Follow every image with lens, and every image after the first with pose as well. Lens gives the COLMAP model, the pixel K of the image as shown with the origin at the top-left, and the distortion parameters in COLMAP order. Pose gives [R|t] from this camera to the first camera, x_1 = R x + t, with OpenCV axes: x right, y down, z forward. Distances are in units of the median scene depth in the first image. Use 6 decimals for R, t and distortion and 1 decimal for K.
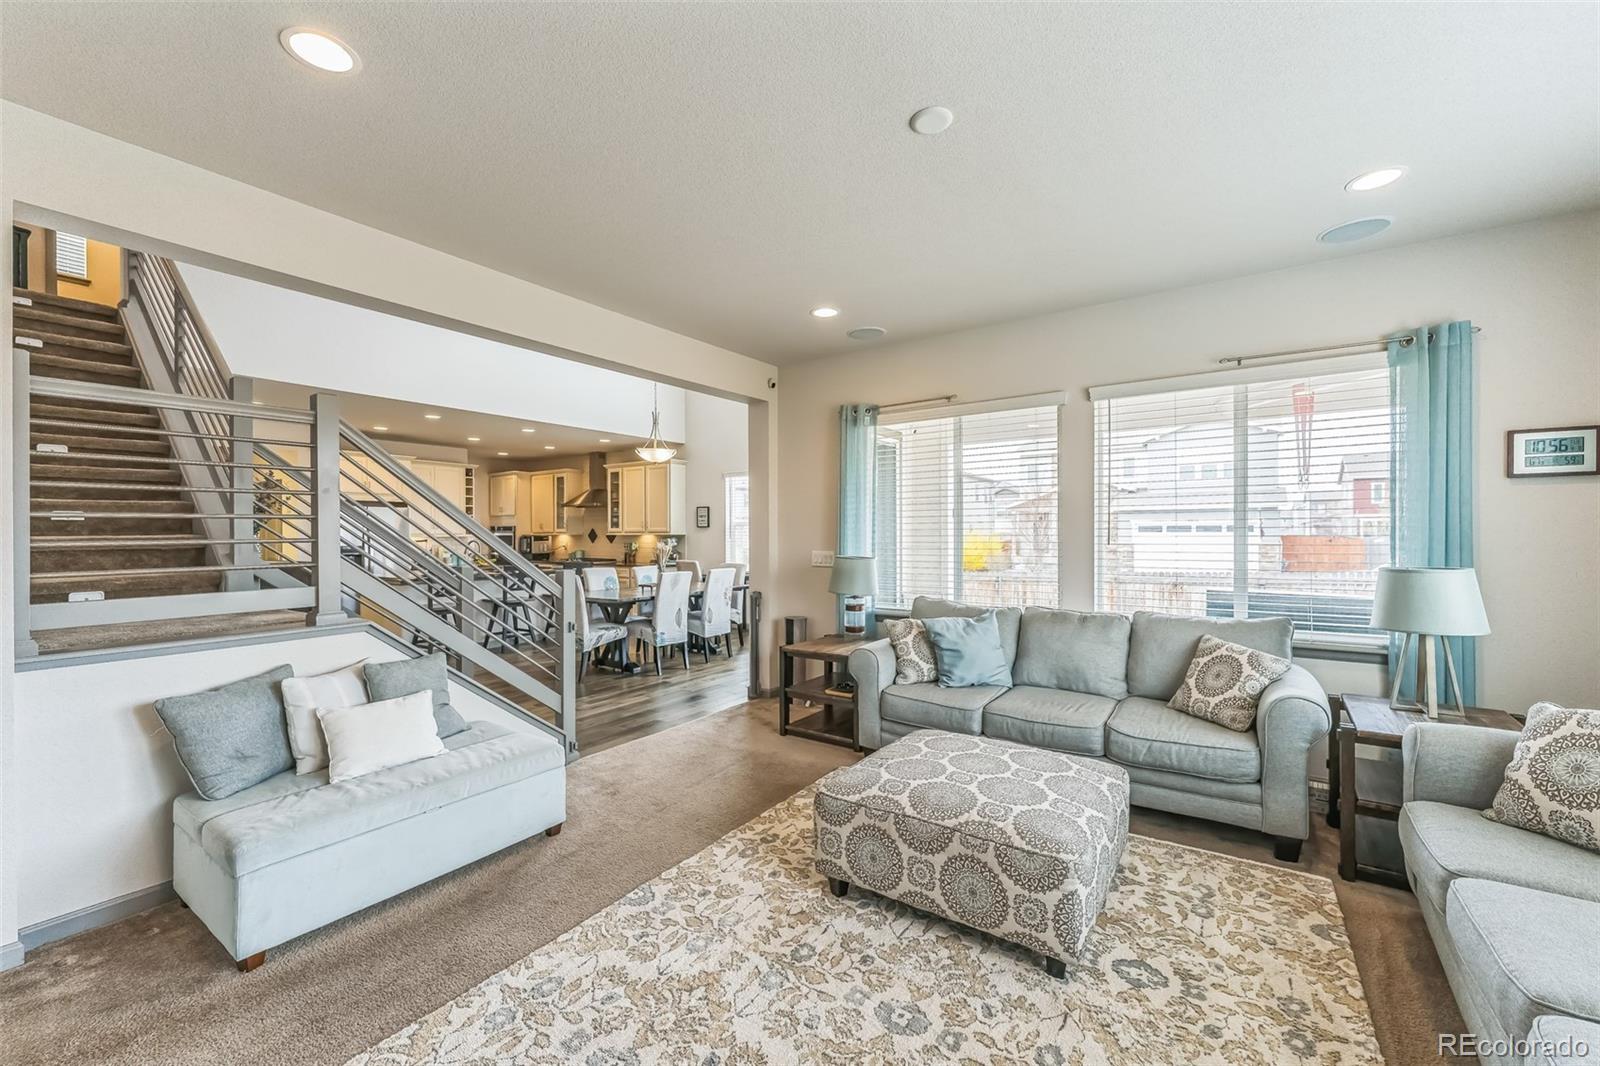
lens RADIAL K [[646.6, 0, 797.5], [0, 646.6, 537.2], [0, 0, 1]] dist [0.000193, -0.001096]
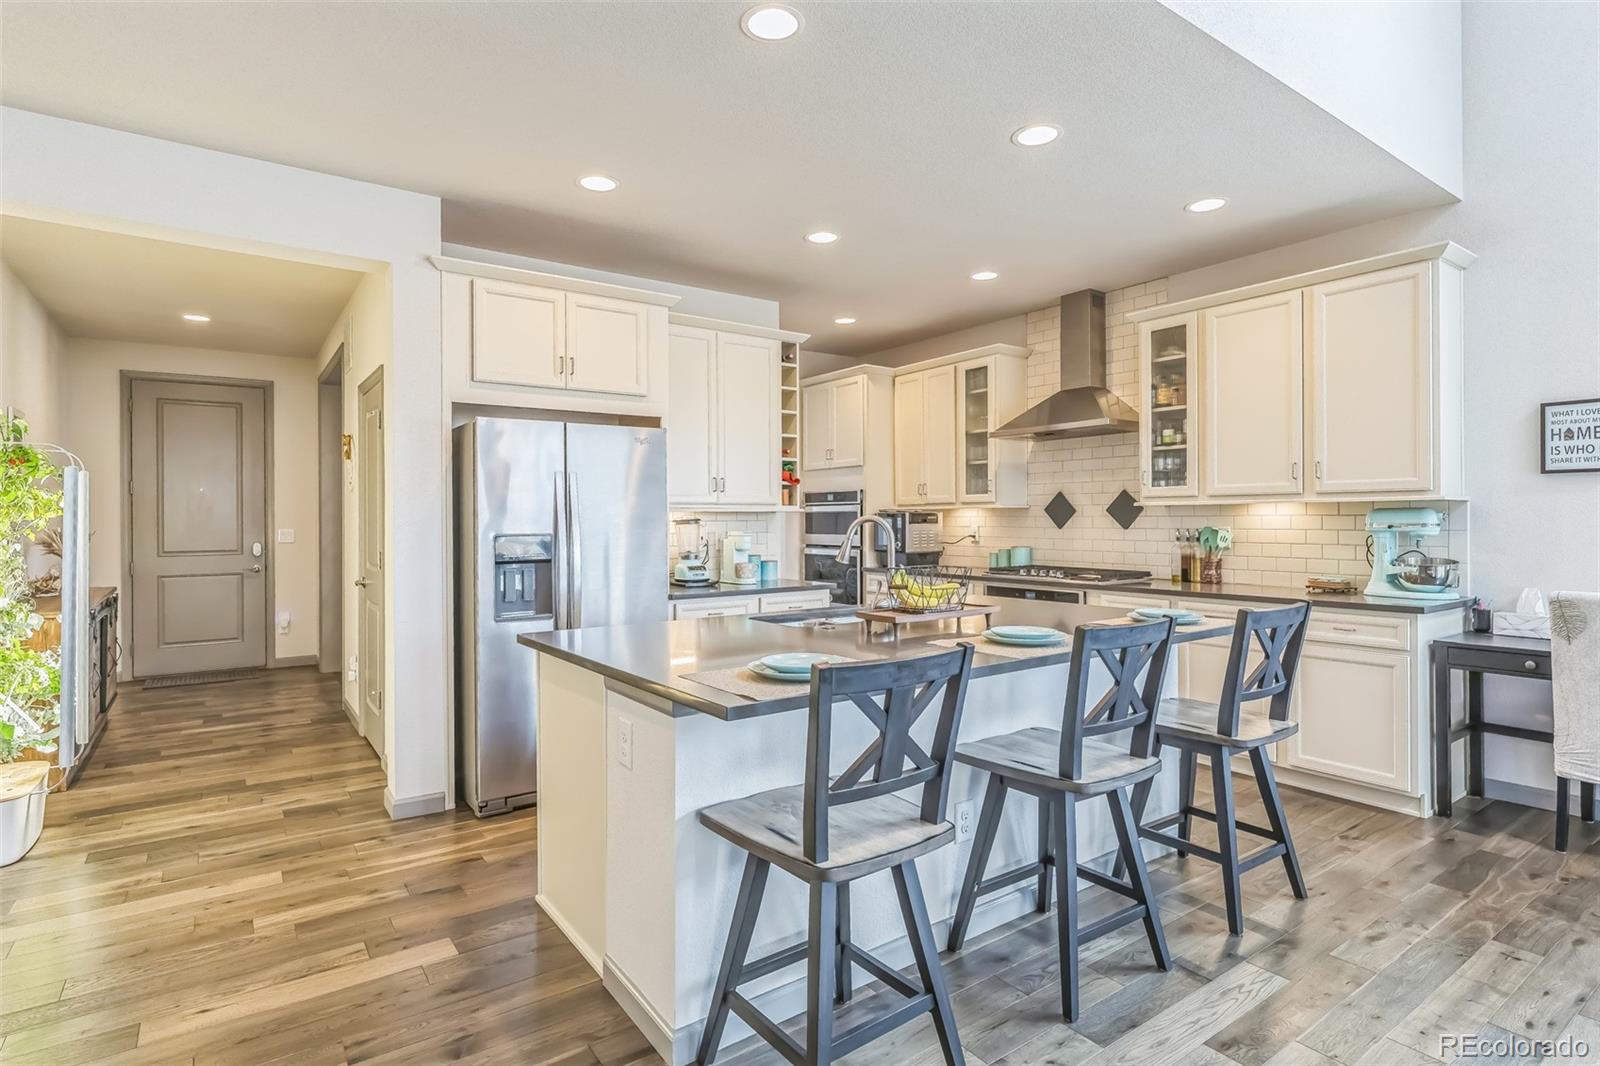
lens RADIAL K [[808.4, 0, 803.4], [0, 808.4, 532.2], [0, 0, 1]] dist [-0.003383, -0.000323]
pose [[0.945290, 0.000251, -0.326231, -0.979532], [0.004056, 0.999913, 0.012522, 0.014378], [0.326206, -0.013160, 0.945207, 1.543016]]
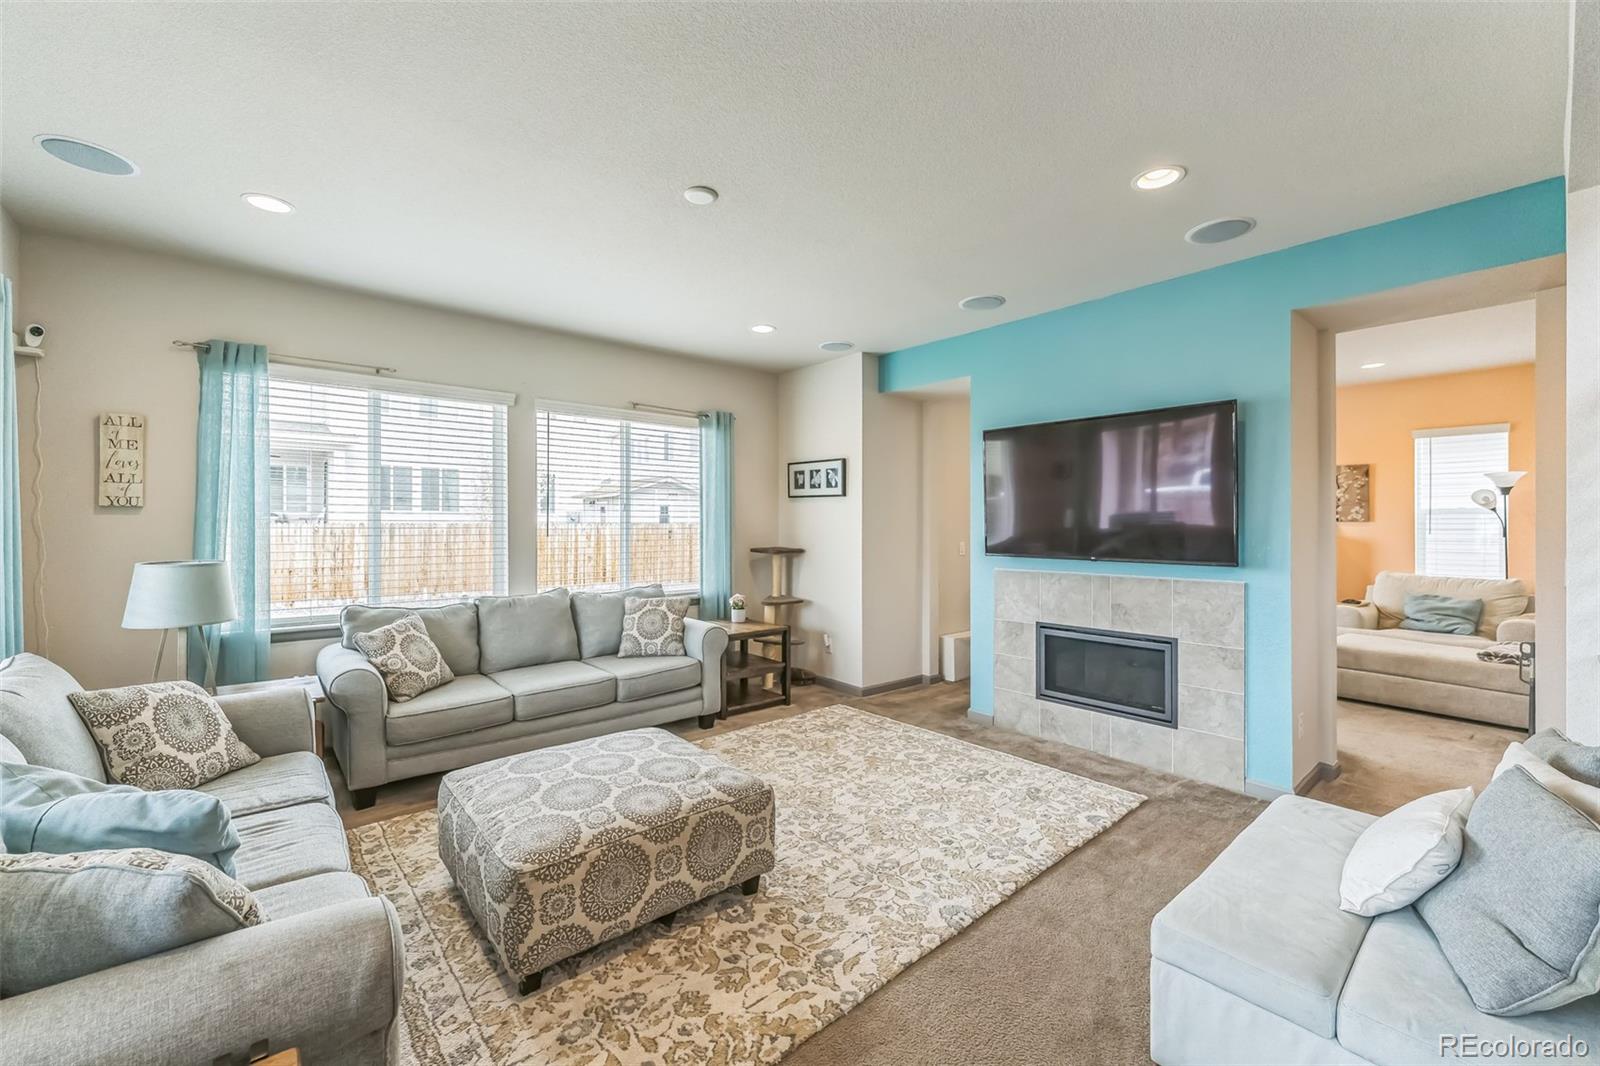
lens RADIAL K [[646.6, 0, 800.7], [0, 646.6, 525.1], [0, 0, 1]] dist [0.000193, -0.001096]
pose [[-0.969435, 0.002782, 0.245333, -0.179421], [0.003216, 0.999994, 0.001368, -0.006907], [-0.245328, 0.002116, -0.969438, 1.367313]]
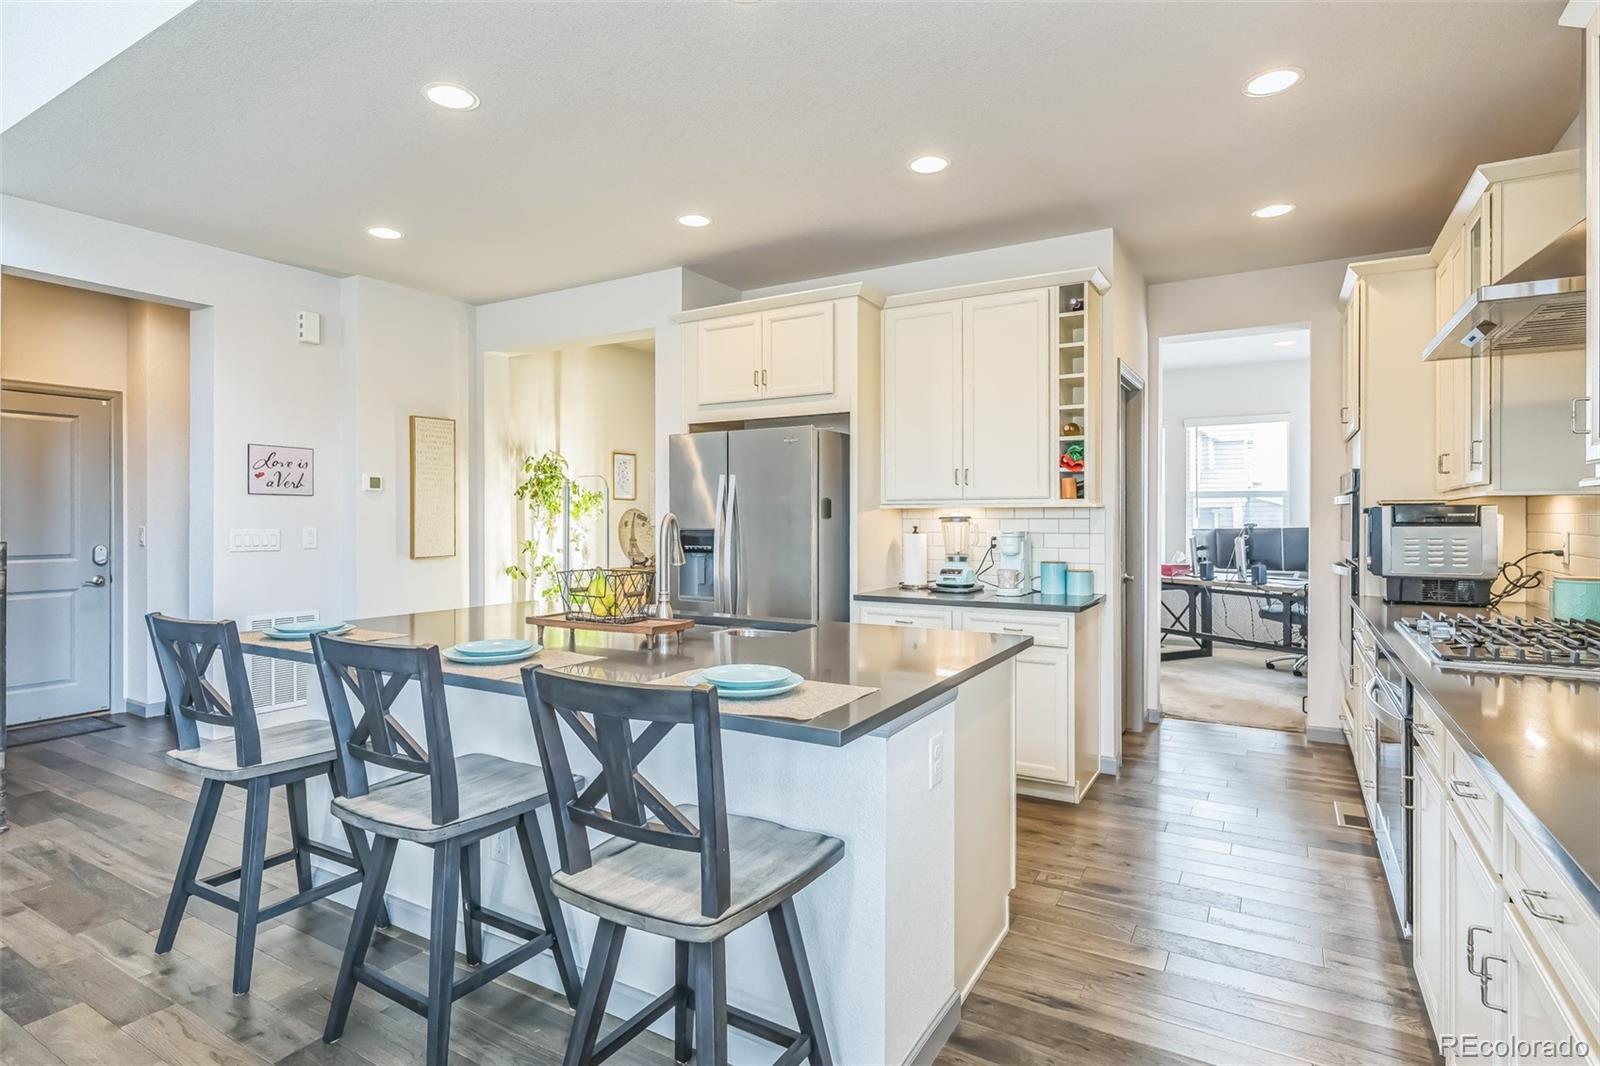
lens RADIAL K [[808.4, 0, 804.1], [0, 808.4, 520.0], [0, 0, 1]] dist [-0.003383, -0.000323]
pose [[0.078277, 0.002275, -0.996929, -0.411807], [-0.004792, 0.999987, 0.001906, 0.012528], [0.996920, 0.004628, 0.078286, 2.459244]]
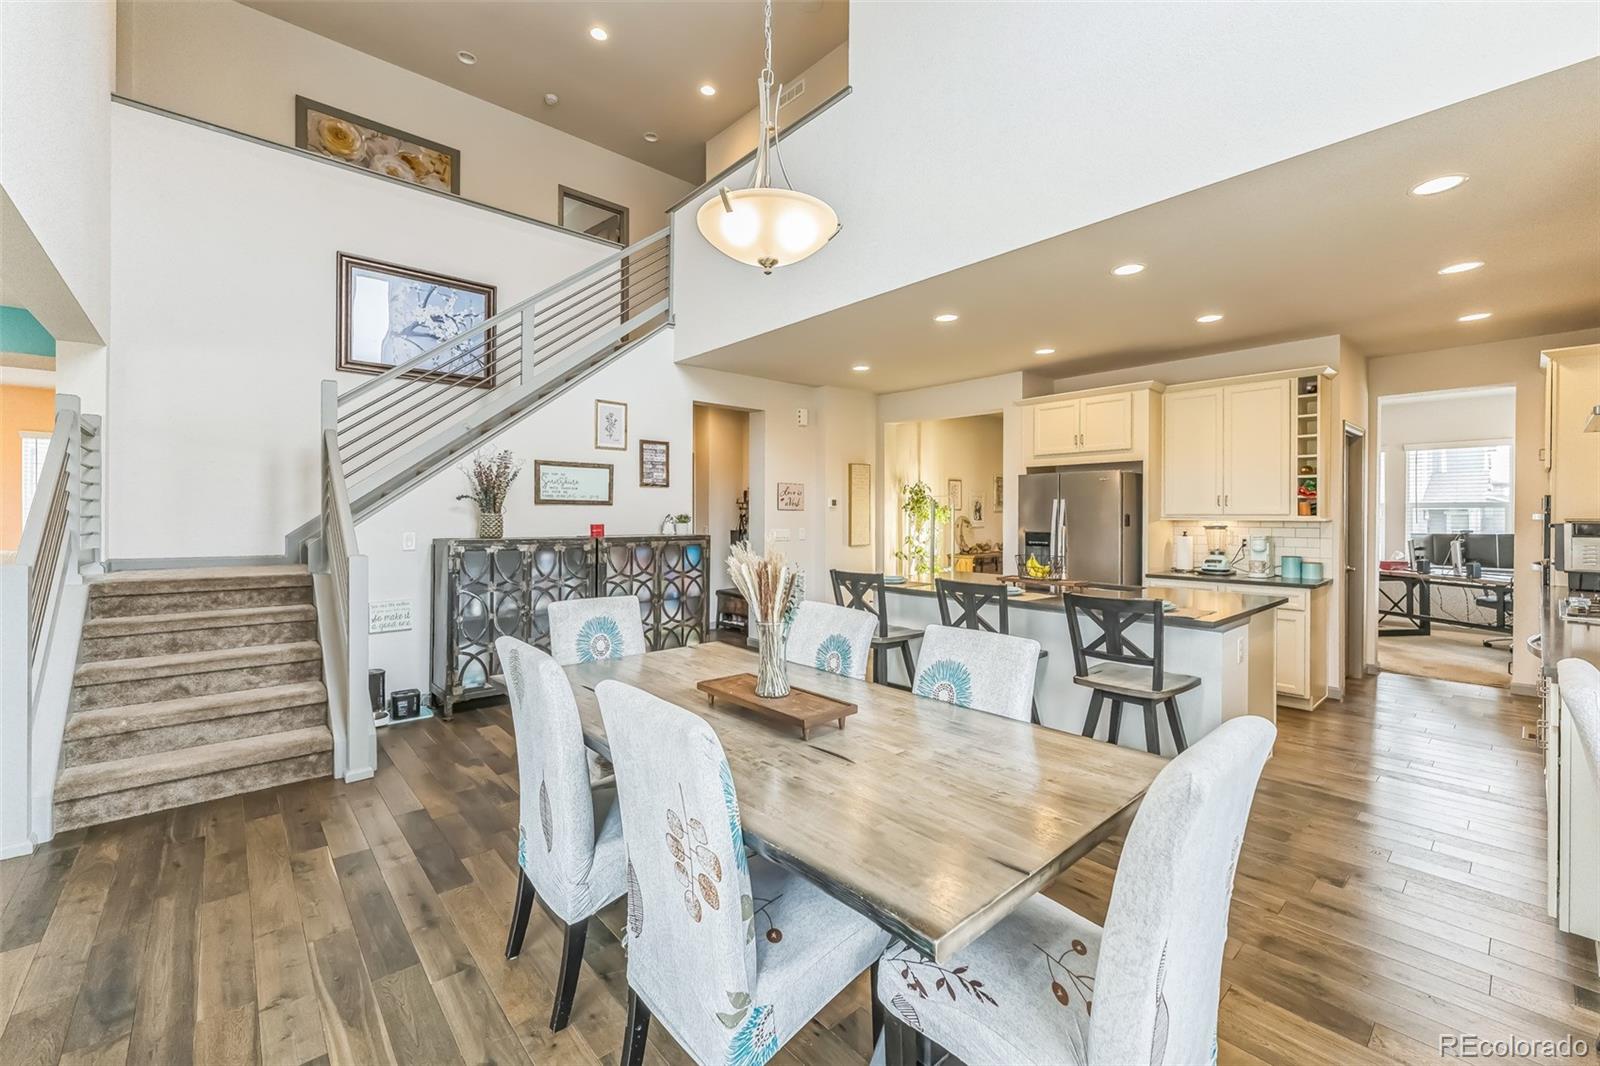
lens RADIAL K [[646.6, 0, 806.4], [0, 646.6, 518.2], [0, 0, 1]] dist [0.000193, -0.001096]
pose [[-0.233614, 0.003733, -0.972322, 0.078503], [-0.008387, 0.999948, 0.005854, -0.009720], [0.972293, 0.009522, -0.233570, 2.206687]]
